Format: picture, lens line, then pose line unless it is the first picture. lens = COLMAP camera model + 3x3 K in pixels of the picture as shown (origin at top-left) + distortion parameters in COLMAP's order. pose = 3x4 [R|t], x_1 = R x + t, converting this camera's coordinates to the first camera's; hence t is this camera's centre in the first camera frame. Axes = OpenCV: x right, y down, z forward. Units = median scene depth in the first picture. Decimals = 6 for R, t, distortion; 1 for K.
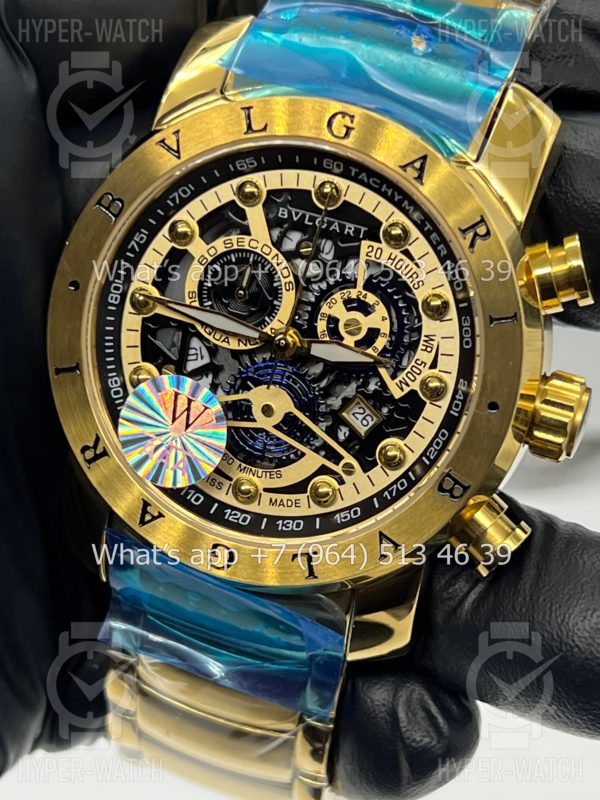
lens RADIAL K [[1859.2, 0, 284.1], [0, 1859.2, 409.9], [0, 0, 1]] dist [0.242608, 0.000000]
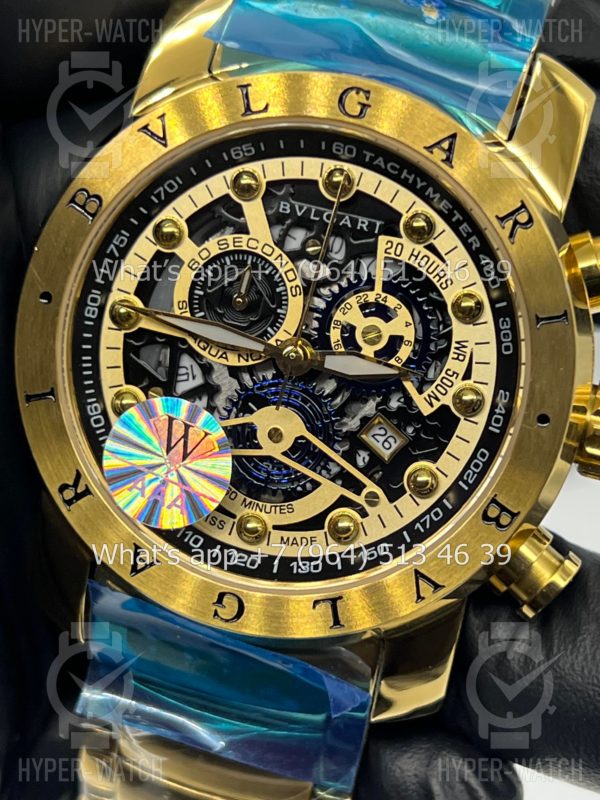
lens RADIAL K [[1859.2, 0, 284.7], [0, 1859.2, 400.3], [0, 0, 1]] dist [0.242608, 0.000000]
pose [[0.996070, -0.033269, 0.082081, -0.075531], [0.036152, 0.998771, -0.033893, 0.013761], [-0.080852, 0.036727, 0.996049, 0.138098]]
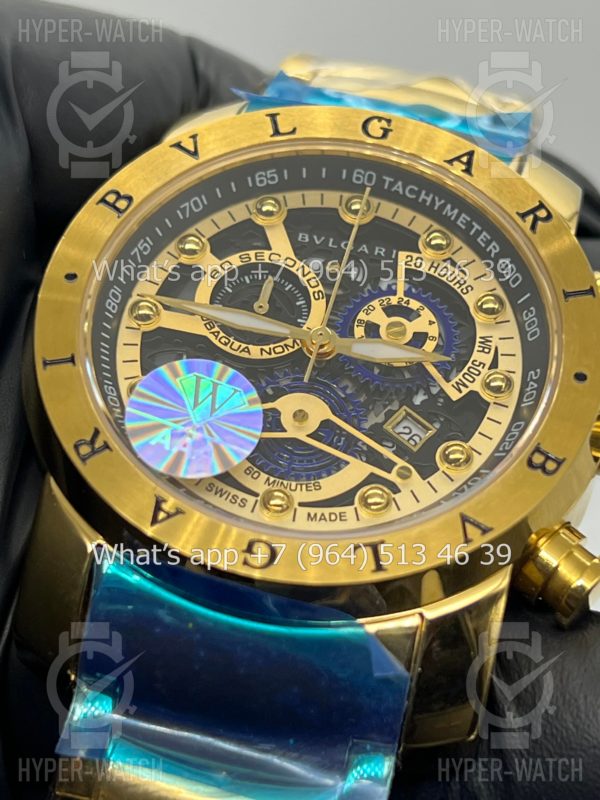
lens RADIAL K [[1859.2, 0, 282.2], [0, 1859.2, 388.4], [0, 0, 1]] dist [0.242608, 0.000000]
pose [[0.972034, 0.086635, 0.218274, -0.201325], [0.054954, 0.819741, -0.570092, 0.467833], [-0.228318, 0.566144, 0.792055, 0.336435]]
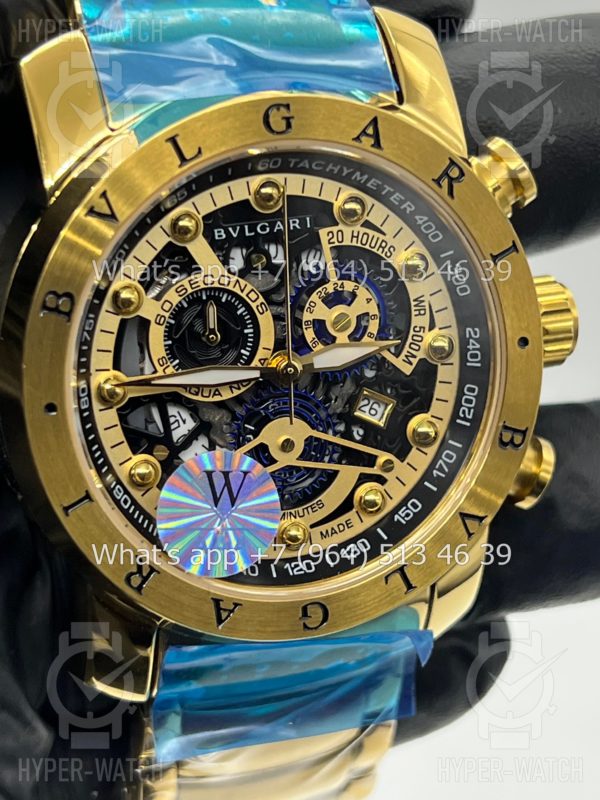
lens RADIAL K [[1859.2, 0, 262.2], [0, 1859.2, 397.4], [0, 0, 1]] dist [0.242608, 0.000000]
pose [[0.795553, -0.416326, 0.440192, -0.404817], [0.360691, 0.909191, 0.208023, -0.212277], [-0.486824, -0.006720, 0.873474, 0.227465]]
